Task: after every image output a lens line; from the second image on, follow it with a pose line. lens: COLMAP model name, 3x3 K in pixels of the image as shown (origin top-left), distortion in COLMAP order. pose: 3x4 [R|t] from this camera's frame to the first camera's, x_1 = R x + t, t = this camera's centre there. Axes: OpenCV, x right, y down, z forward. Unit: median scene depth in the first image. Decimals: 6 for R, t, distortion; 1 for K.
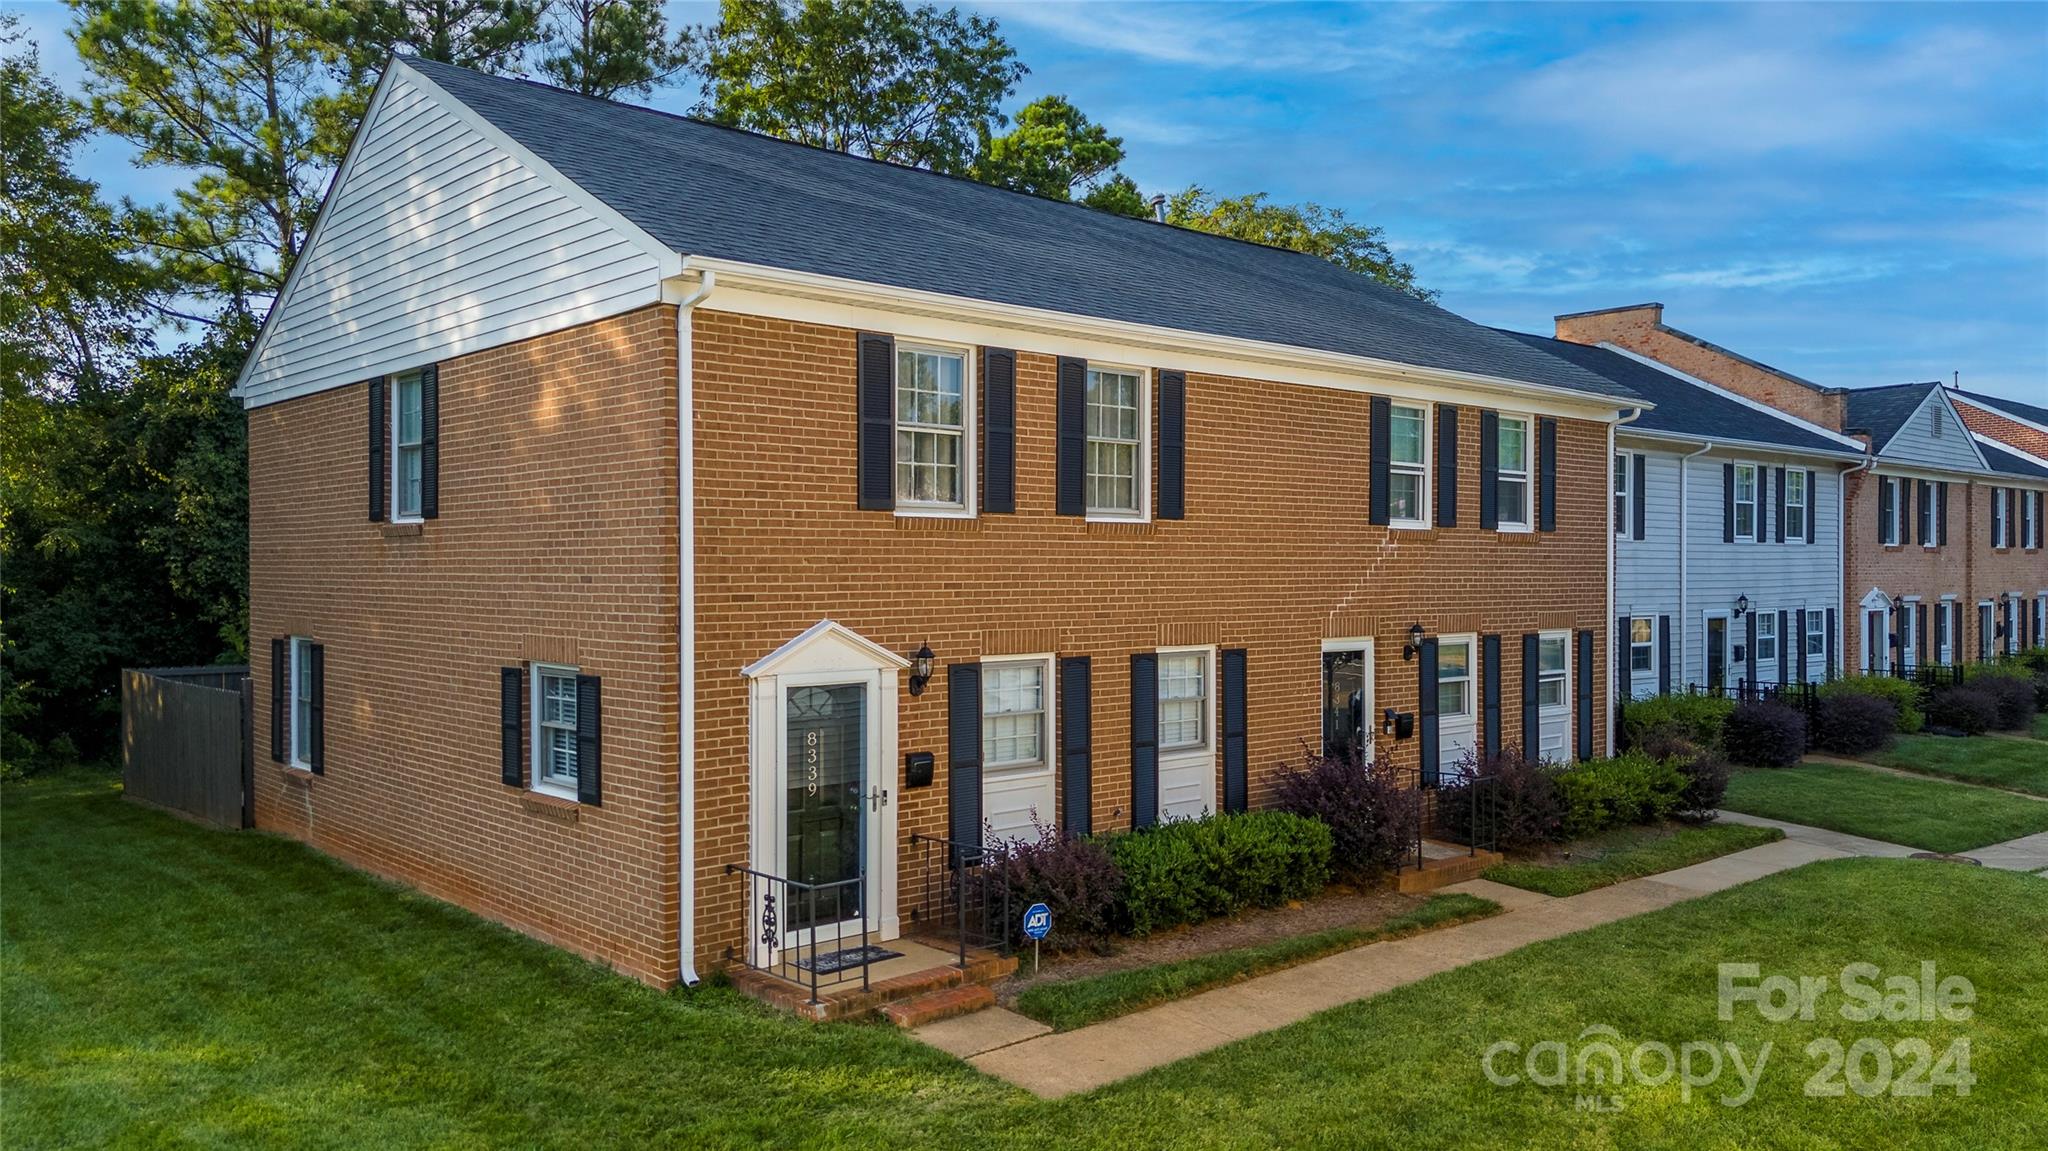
lens RADIAL K [[1527.0, 0, 1022.5], [0, 1527.0, 566.1], [0, 0, 1]] dist [0.068293, -0.000998]
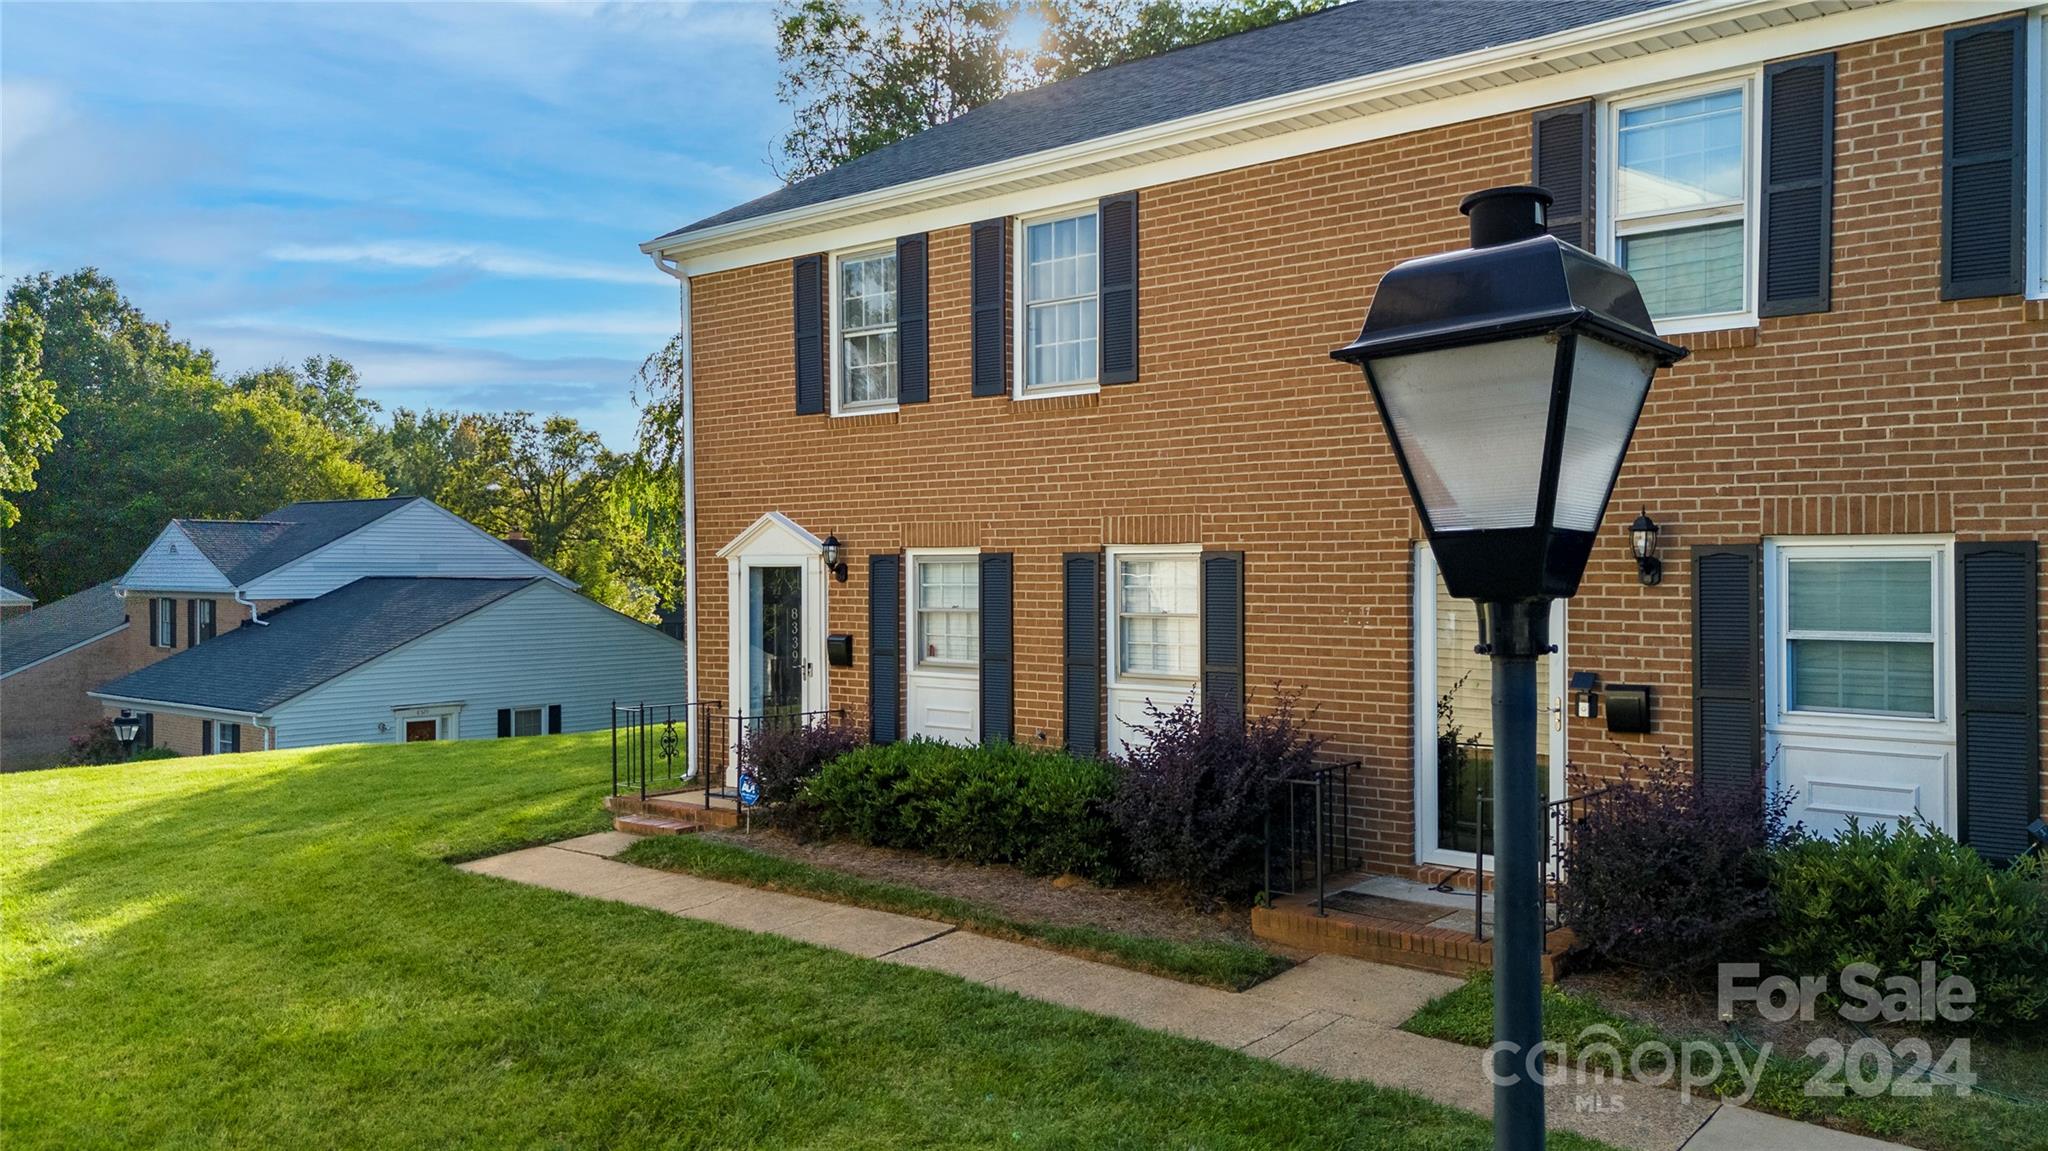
lens RADIAL K [[1527.0, 0, 1022.5], [0, 1527.0, 586.3], [0, 0, 1]] dist [0.068293, -0.000998]
pose [[0.136982, 0.012908, -0.990489, 0.961776], [0.002211, 0.999909, 0.013336, 0.069473], [0.990571, -0.004017, 0.136941, 0.923269]]
